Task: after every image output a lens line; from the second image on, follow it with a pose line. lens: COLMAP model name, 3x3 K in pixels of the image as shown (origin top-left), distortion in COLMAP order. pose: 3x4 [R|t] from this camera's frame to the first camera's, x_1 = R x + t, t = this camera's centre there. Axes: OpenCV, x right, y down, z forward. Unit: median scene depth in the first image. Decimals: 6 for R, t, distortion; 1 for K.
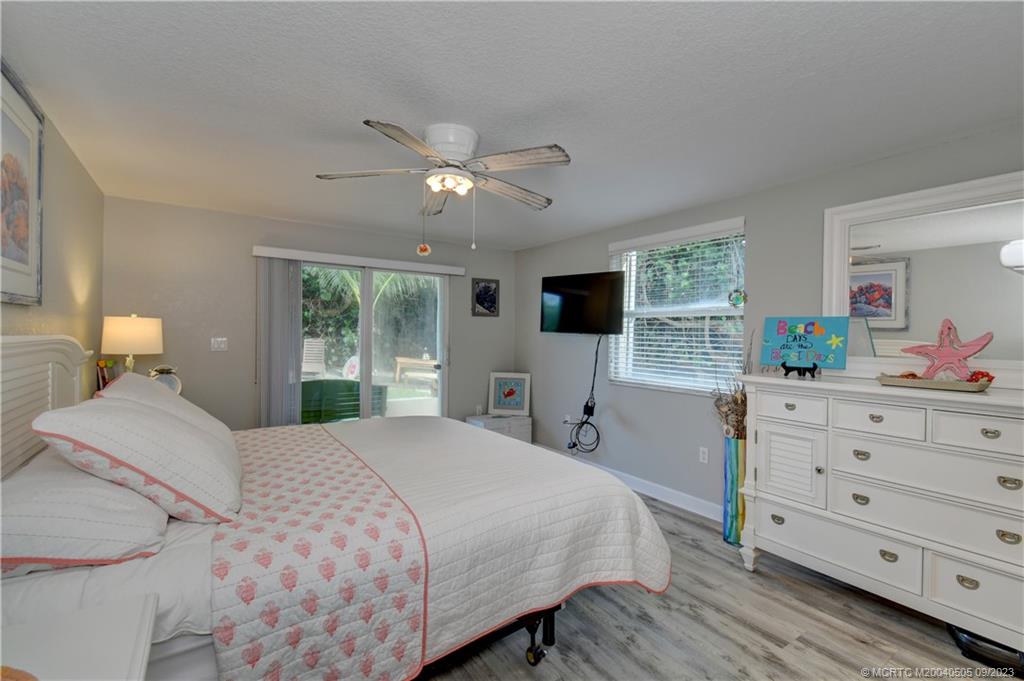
lens RADIAL K [[469.5, 0, 515.0], [0, 469.5, 336.6], [0, 0, 1]] dist [0.004492, -0.001248]
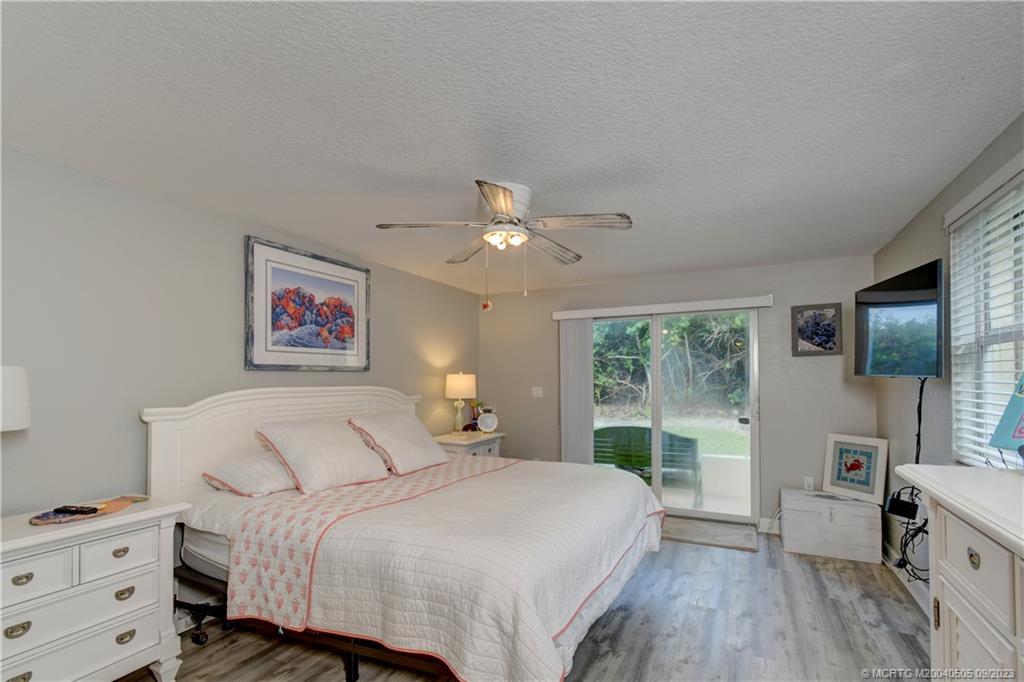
lens RADIAL K [[469.5, 0, 502.8], [0, 469.5, 375.9], [0, 0, 1]] dist [0.004492, -0.001248]
pose [[0.485972, -0.026882, -0.873561, 0.431377], [0.009048, 0.999628, -0.025728, 0.003568], [0.873928, 0.004599, 0.486034, 0.277184]]
